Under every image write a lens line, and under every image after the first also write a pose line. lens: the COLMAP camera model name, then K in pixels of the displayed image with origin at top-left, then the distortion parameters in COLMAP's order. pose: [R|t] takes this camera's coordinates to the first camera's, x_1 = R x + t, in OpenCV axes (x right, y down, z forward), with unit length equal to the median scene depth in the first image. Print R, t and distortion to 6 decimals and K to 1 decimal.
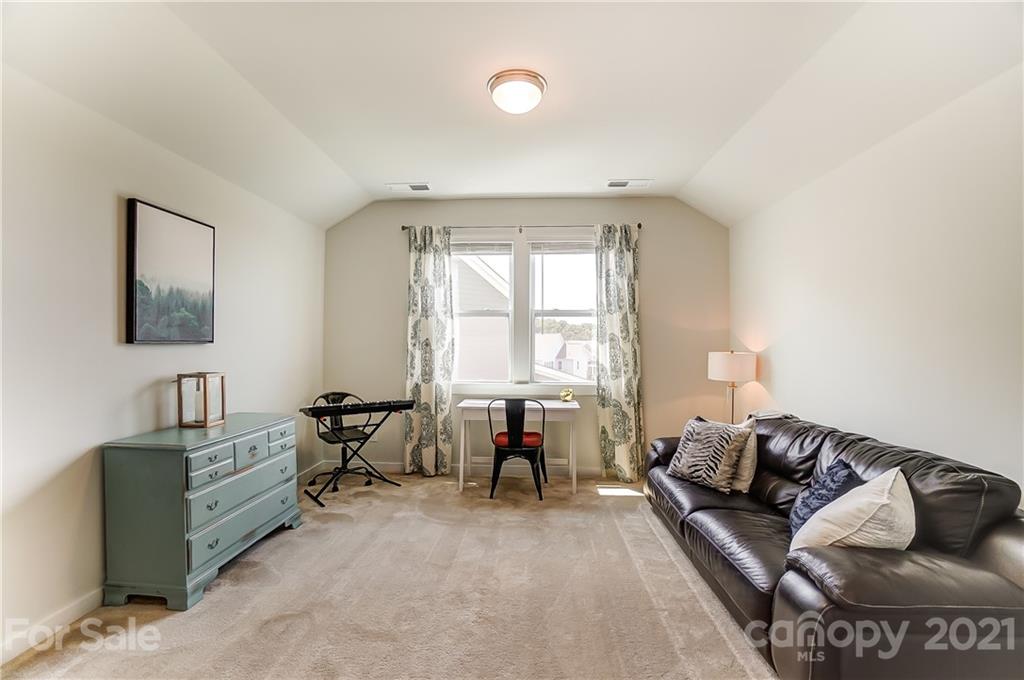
lens RADIAL K [[454.1, 0, 509.6], [0, 454.1, 335.3], [0, 0, 1]] dist [-0.052759, 0.000248]
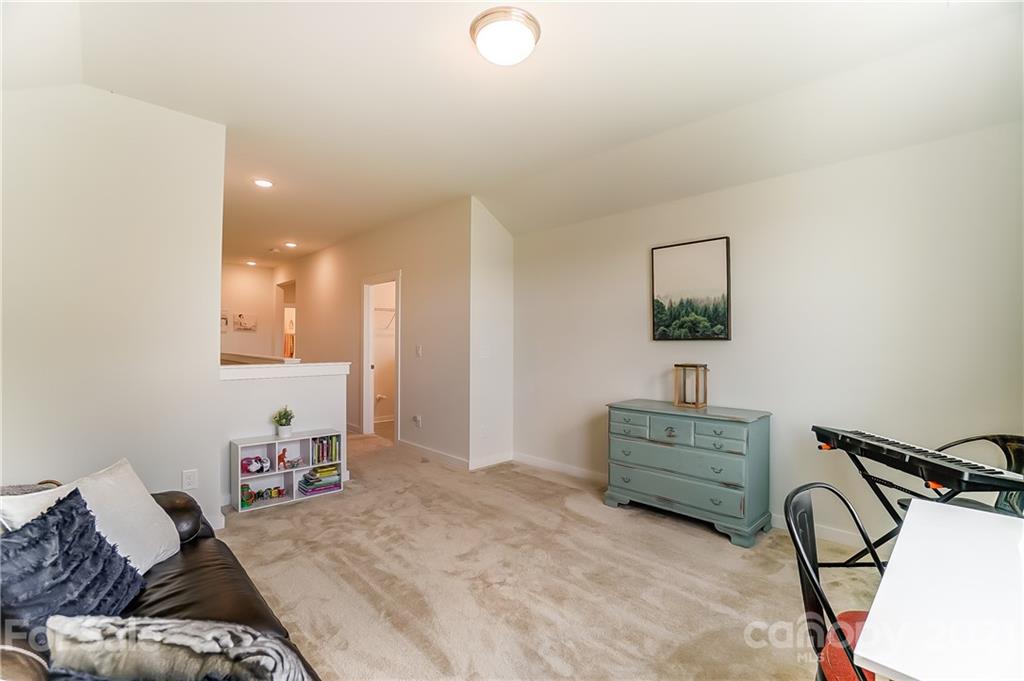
lens RADIAL K [[454.1, 0, 509.6], [0, 454.1, 335.8], [0, 0, 1]] dist [-0.052759, 0.000248]
pose [[-0.681574, -0.012771, -0.731638, 0.574087], [0.008341, 0.999647, -0.025220, 0.032451], [0.731701, -0.023292, -0.681227, 1.477398]]
